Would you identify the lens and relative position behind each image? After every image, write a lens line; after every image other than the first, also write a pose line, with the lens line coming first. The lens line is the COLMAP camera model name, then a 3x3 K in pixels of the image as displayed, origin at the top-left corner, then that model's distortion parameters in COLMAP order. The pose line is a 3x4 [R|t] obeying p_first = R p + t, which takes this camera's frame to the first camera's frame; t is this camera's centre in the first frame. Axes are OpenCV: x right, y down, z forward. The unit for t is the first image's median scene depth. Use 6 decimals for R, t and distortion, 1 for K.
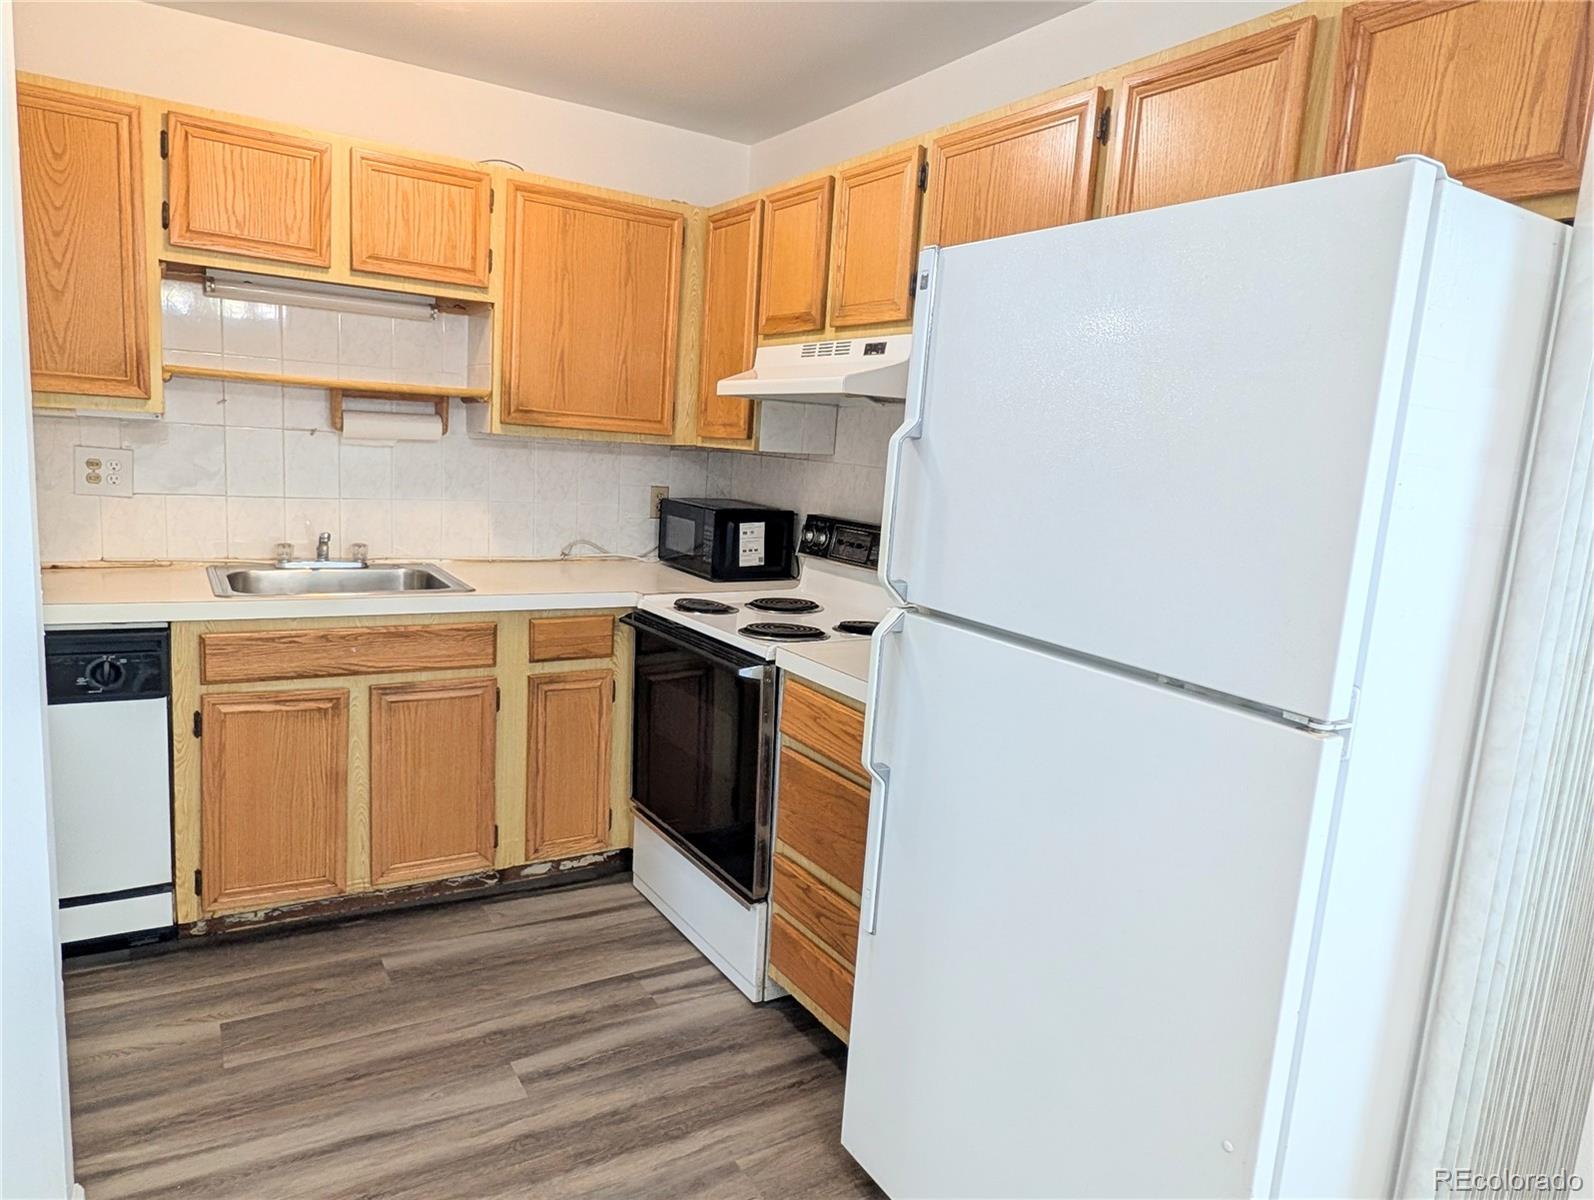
lens RADIAL K [[1013.7, 0, 798.8], [0, 1013.7, 599.9], [0, 0, 1]] dist [0.001749, -0.001633]
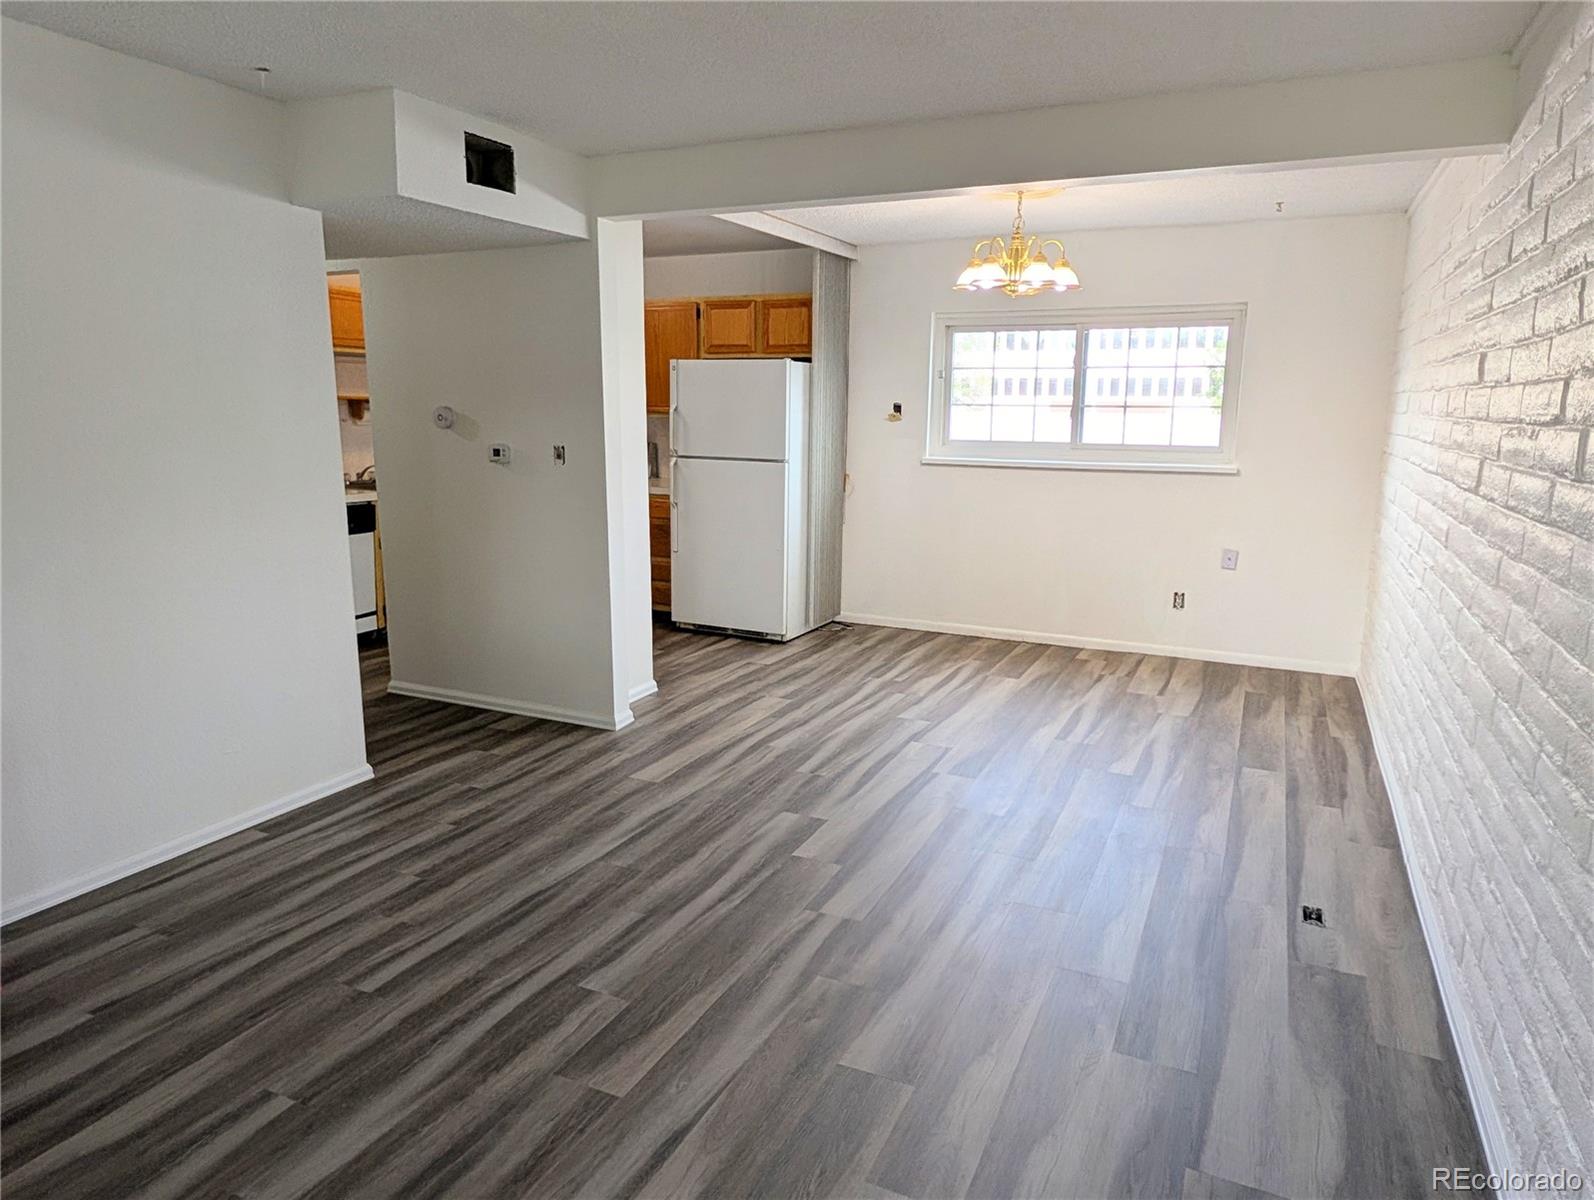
lens RADIAL K [[1013.7, 0, 798.8], [0, 1013.7, 599.9], [0, 0, 1]] dist [0.001749, -0.001633]
pose [[0.836524, -0.161451, 0.523604, -0.960932], [0.129612, 0.986789, 0.097201, 0.137917], [-0.532380, -0.013446, 0.846399, -1.469120]]
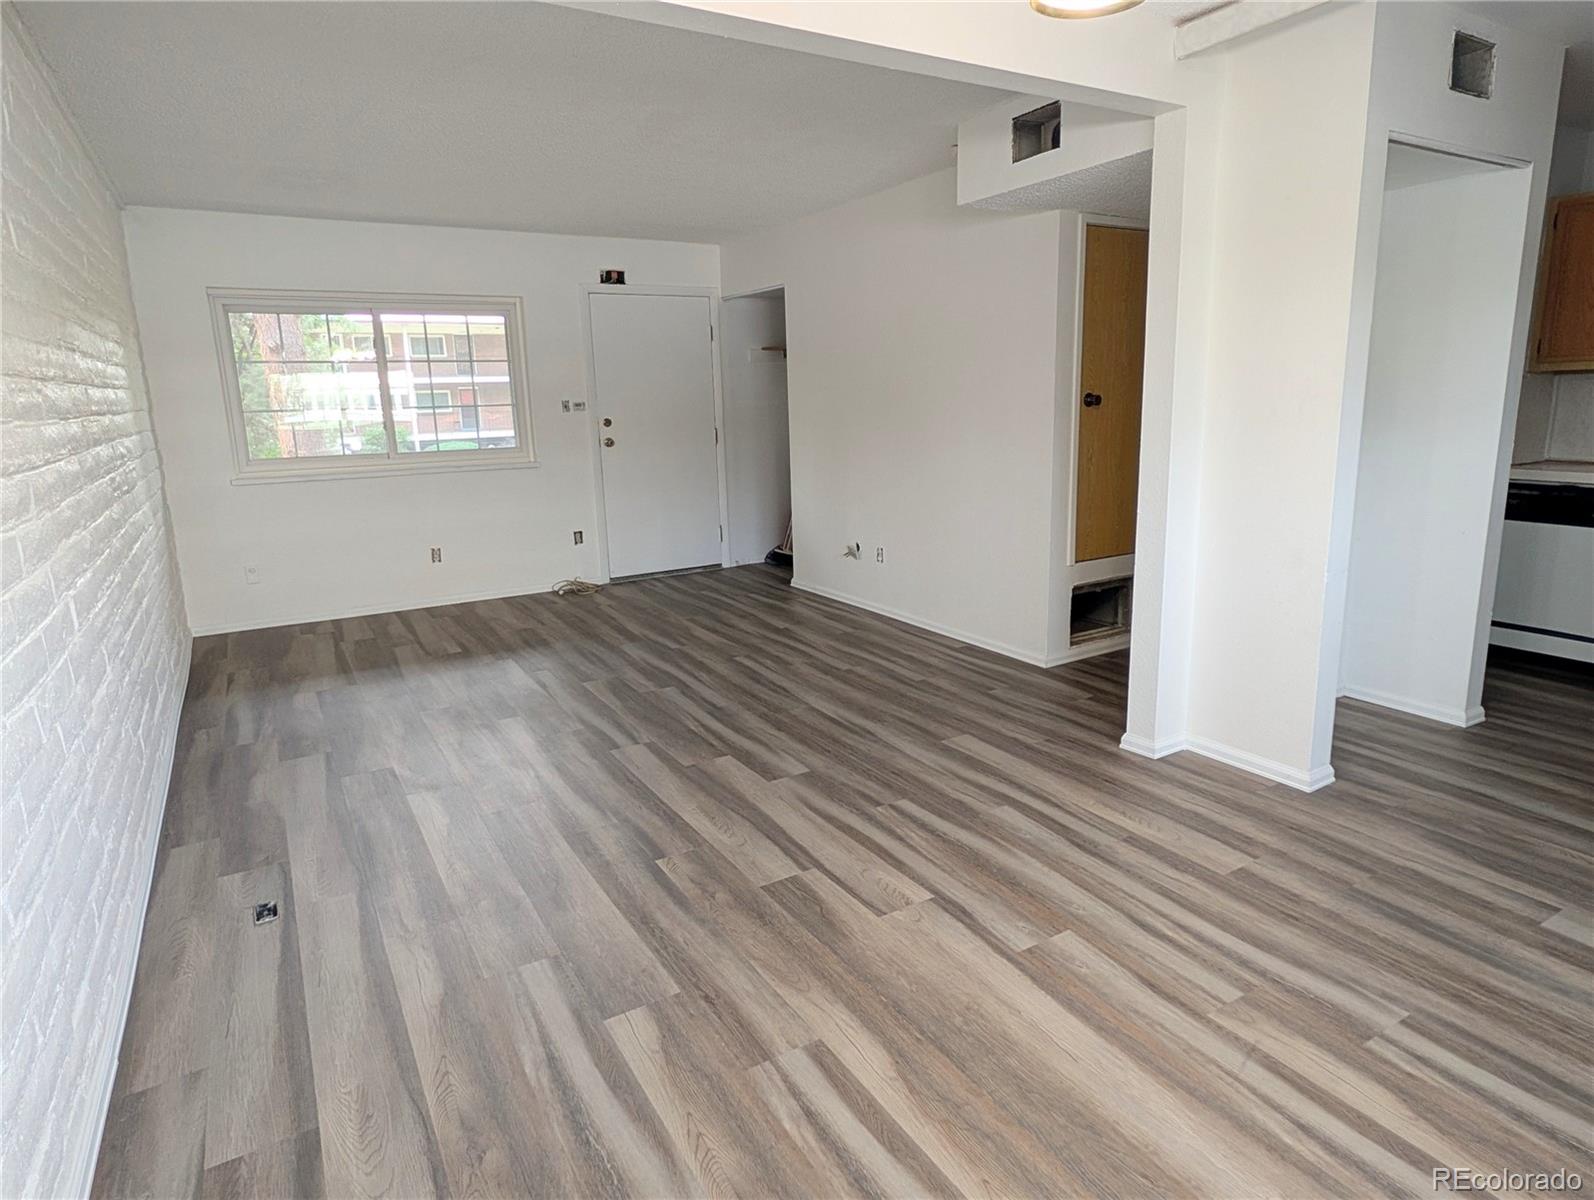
lens RADIAL K [[926.6, 0, 800.4], [0, 926.6, 585.3], [0, 0, 1]] dist [0.000939, 0.000328]
pose [[-0.021213, 0.138358, -0.990155, 0.868690], [-0.128576, 0.981776, 0.139941, 0.132299], [0.991473, 0.130279, -0.003037, -0.361174]]
